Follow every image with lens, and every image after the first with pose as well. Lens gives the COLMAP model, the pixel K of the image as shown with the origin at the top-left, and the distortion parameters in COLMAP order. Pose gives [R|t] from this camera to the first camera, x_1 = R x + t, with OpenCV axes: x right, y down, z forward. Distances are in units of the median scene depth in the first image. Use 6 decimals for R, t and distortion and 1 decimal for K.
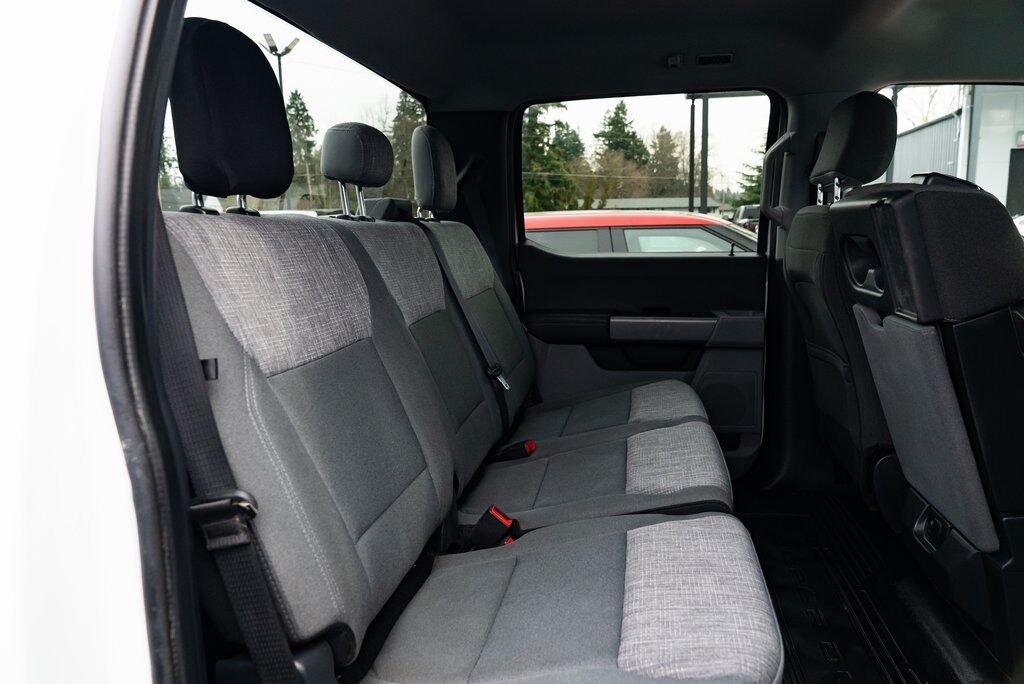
lens RADIAL K [[699.9, 0, 511.3], [0, 699.9, 365.3], [0, 0, 1]] dist [-0.029840, 0.014483]
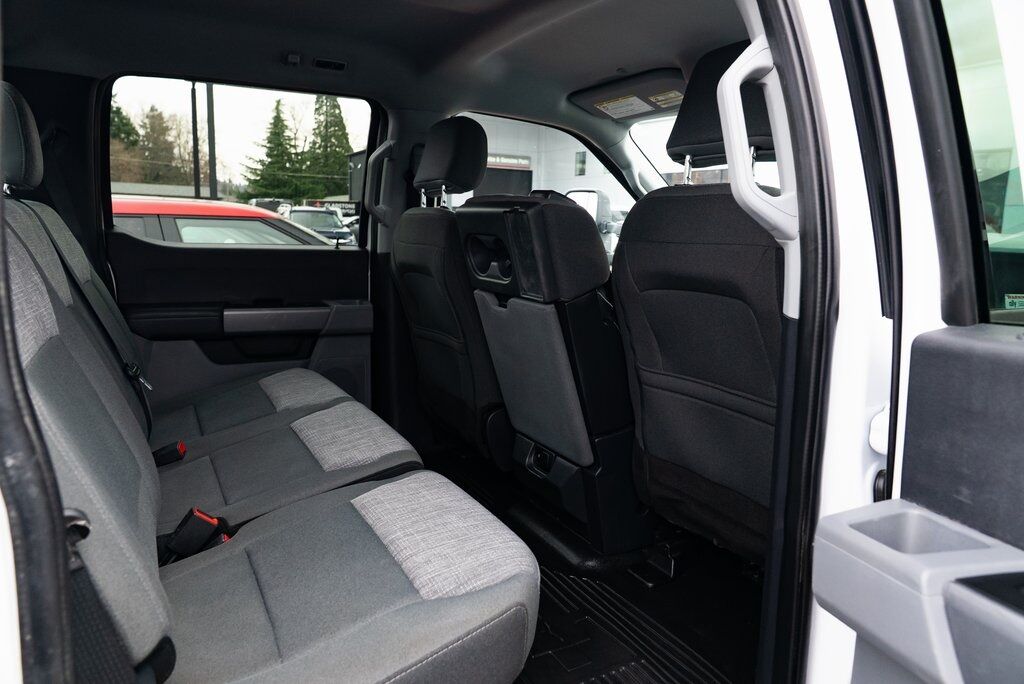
lens RADIAL K [[699.9, 0, 505.4], [0, 699.9, 377.8], [0, 0, 1]] dist [-0.029840, 0.014483]
pose [[0.780688, -0.089392, 0.618495, -0.232454], [0.073230, 0.995984, 0.051517, 0.006010], [-0.620616, 0.005073, 0.784098, -0.005476]]
